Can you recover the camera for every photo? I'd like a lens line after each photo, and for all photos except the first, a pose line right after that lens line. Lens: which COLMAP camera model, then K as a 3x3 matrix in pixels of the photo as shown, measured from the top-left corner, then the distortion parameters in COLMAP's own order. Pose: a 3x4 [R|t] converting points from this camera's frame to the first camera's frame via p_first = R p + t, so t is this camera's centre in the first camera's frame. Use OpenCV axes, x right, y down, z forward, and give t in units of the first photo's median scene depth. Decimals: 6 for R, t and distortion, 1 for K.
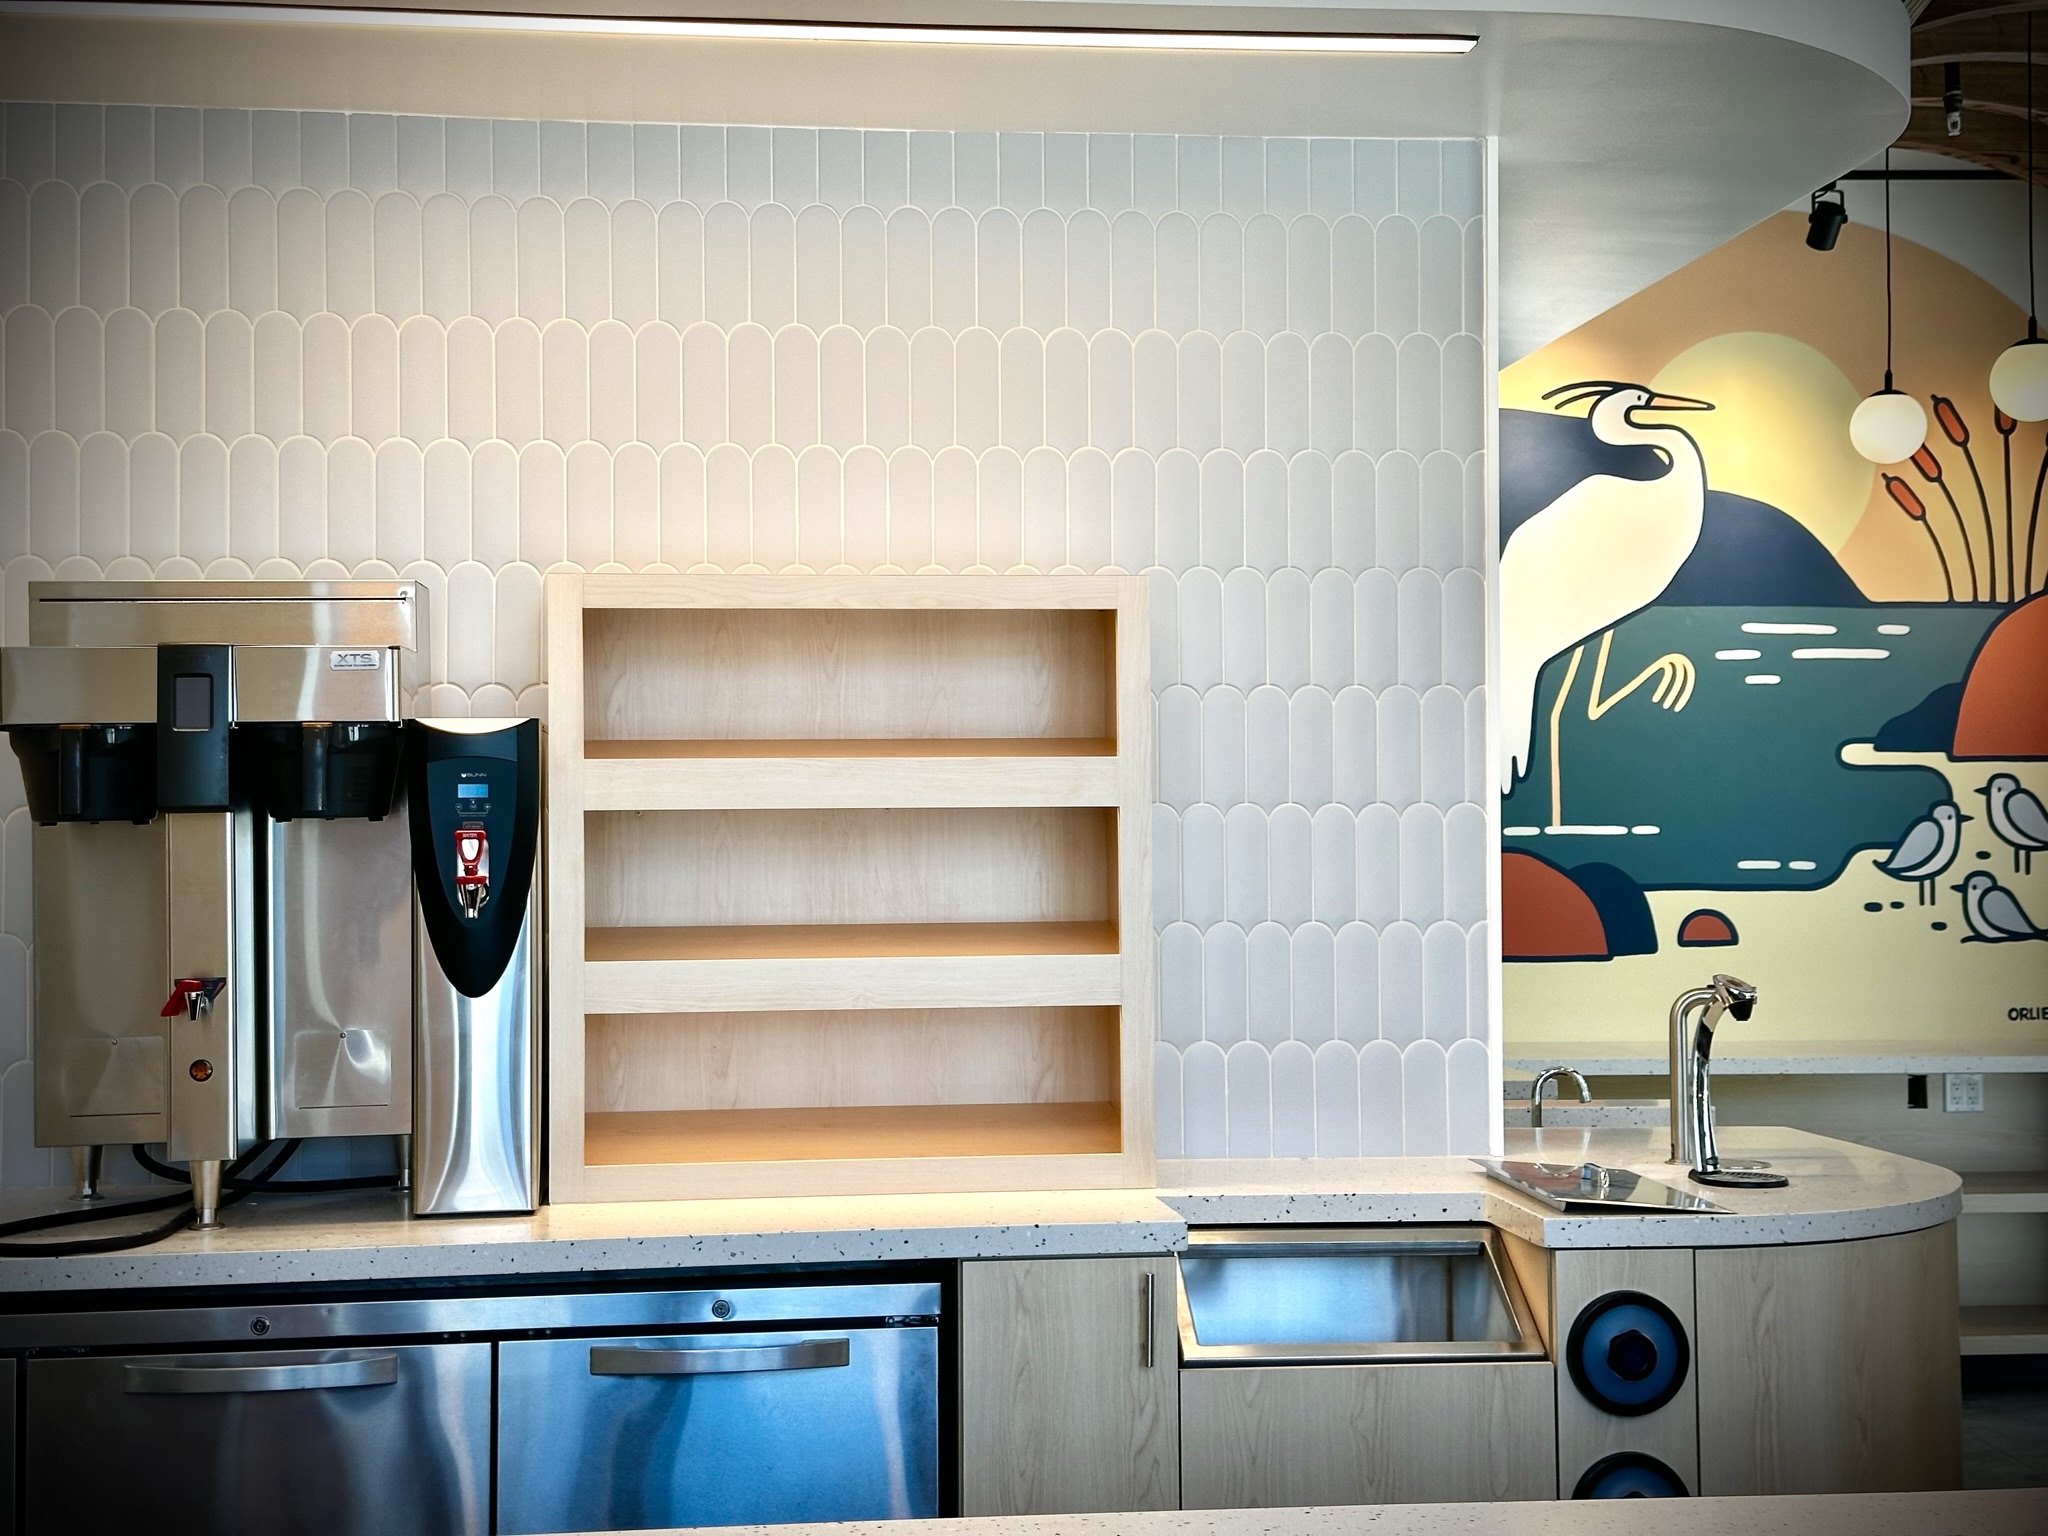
lens RADIAL K [[2853.3, 0, 1025.1], [0, 2853.3, 778.9], [0, 0, 1]] dist [0.026777, 0.000000]
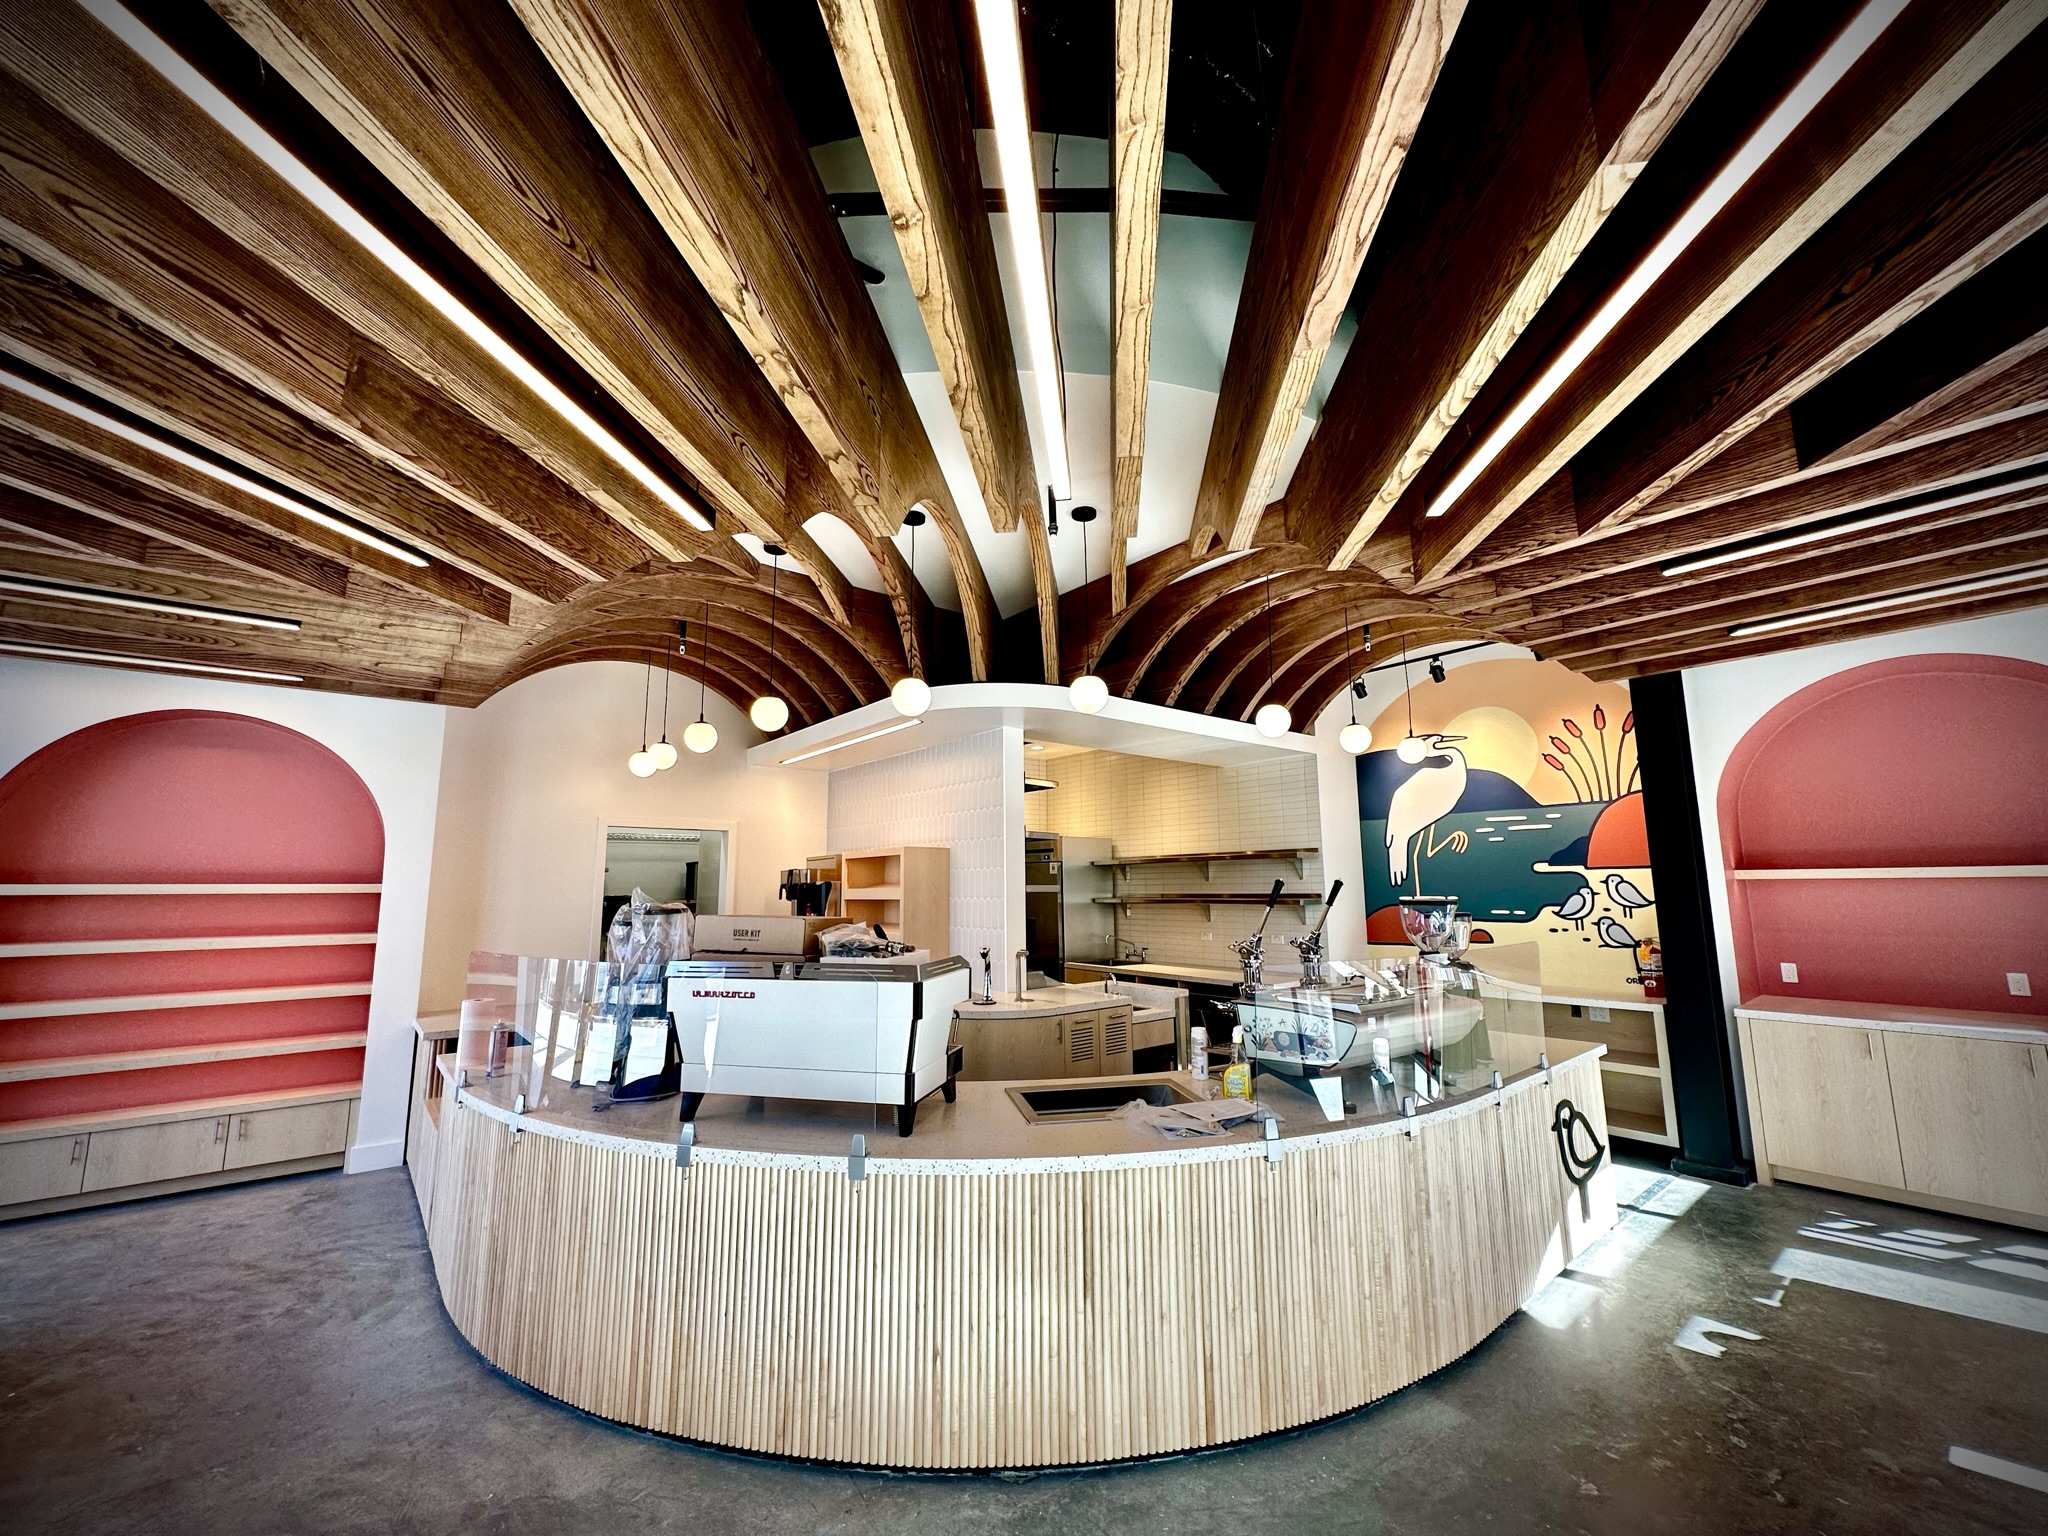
lens RADIAL K [[821.9, 0, 1023.1], [0, 821.9, 768.0], [0, 0, 1]] dist [-0.002698, 0.001083]
pose [[0.555842, -0.121709, -0.822330, 0.635803], [0.026095, 0.991291, -0.129077, -0.013825], [0.830878, 0.050288, 0.554178, 0.229377]]
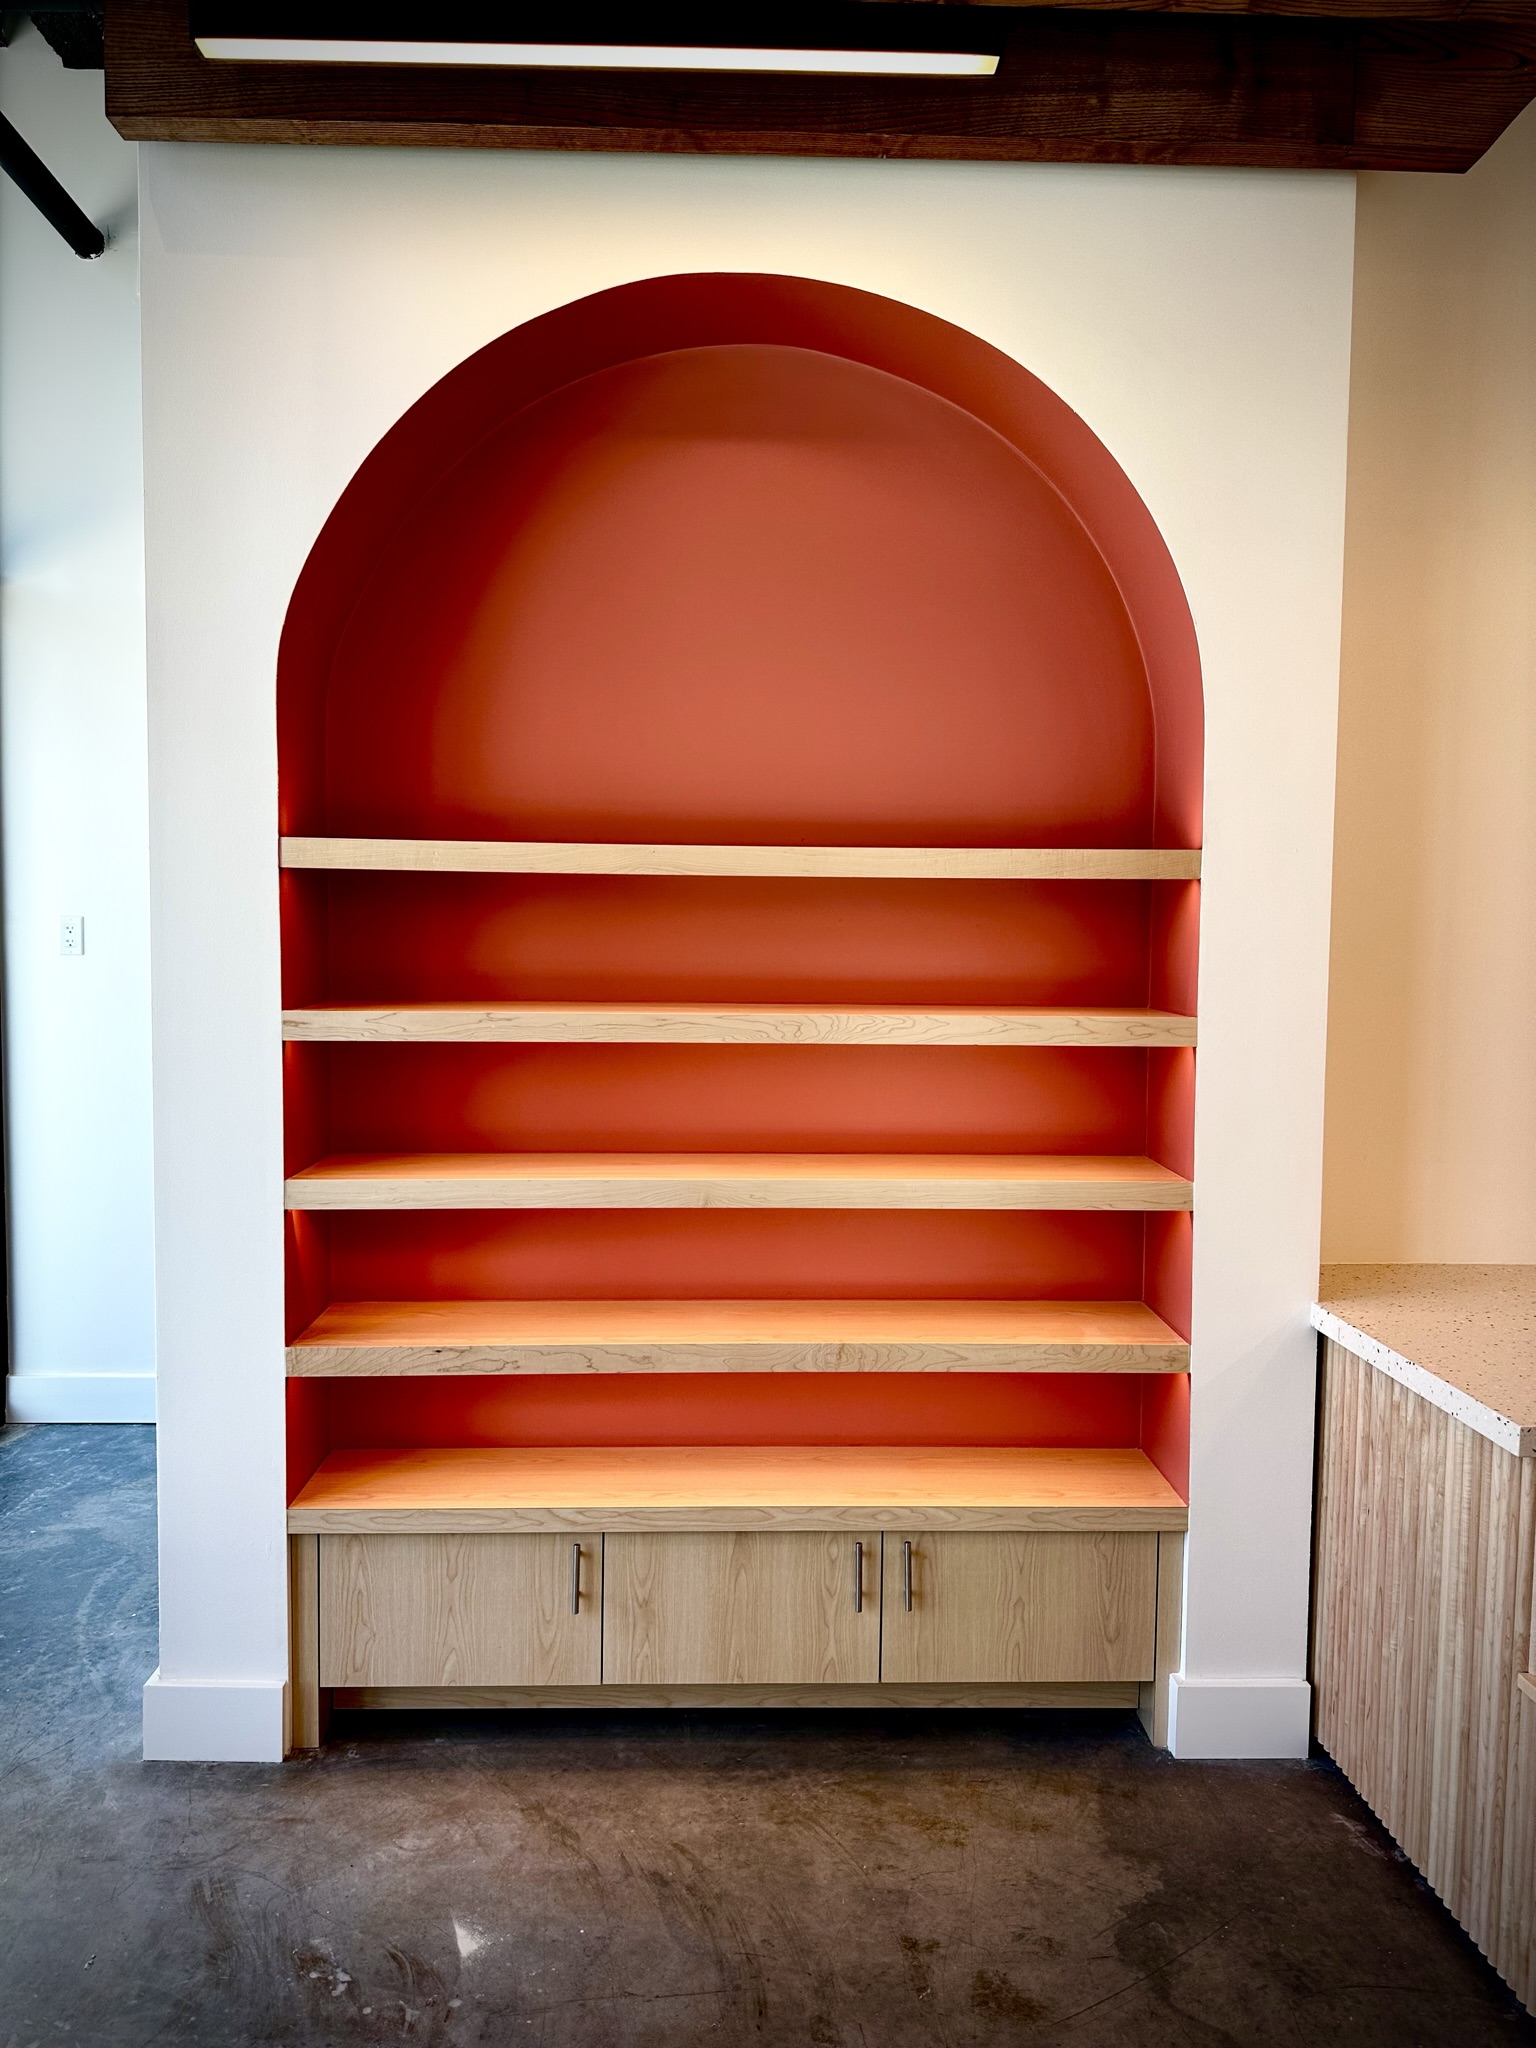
lens RADIAL K [[1455.8, 0, 775.1], [0, 1455.8, 1033.3], [0, 0, 1]] dist [0.055020, -0.065147]
pose [[-0.065983, 0.056066, -0.996244, 0.177090], [0.015782, 0.998354, 0.055140, 0.001680], [0.997696, -0.012084, -0.066759, 0.101360]]
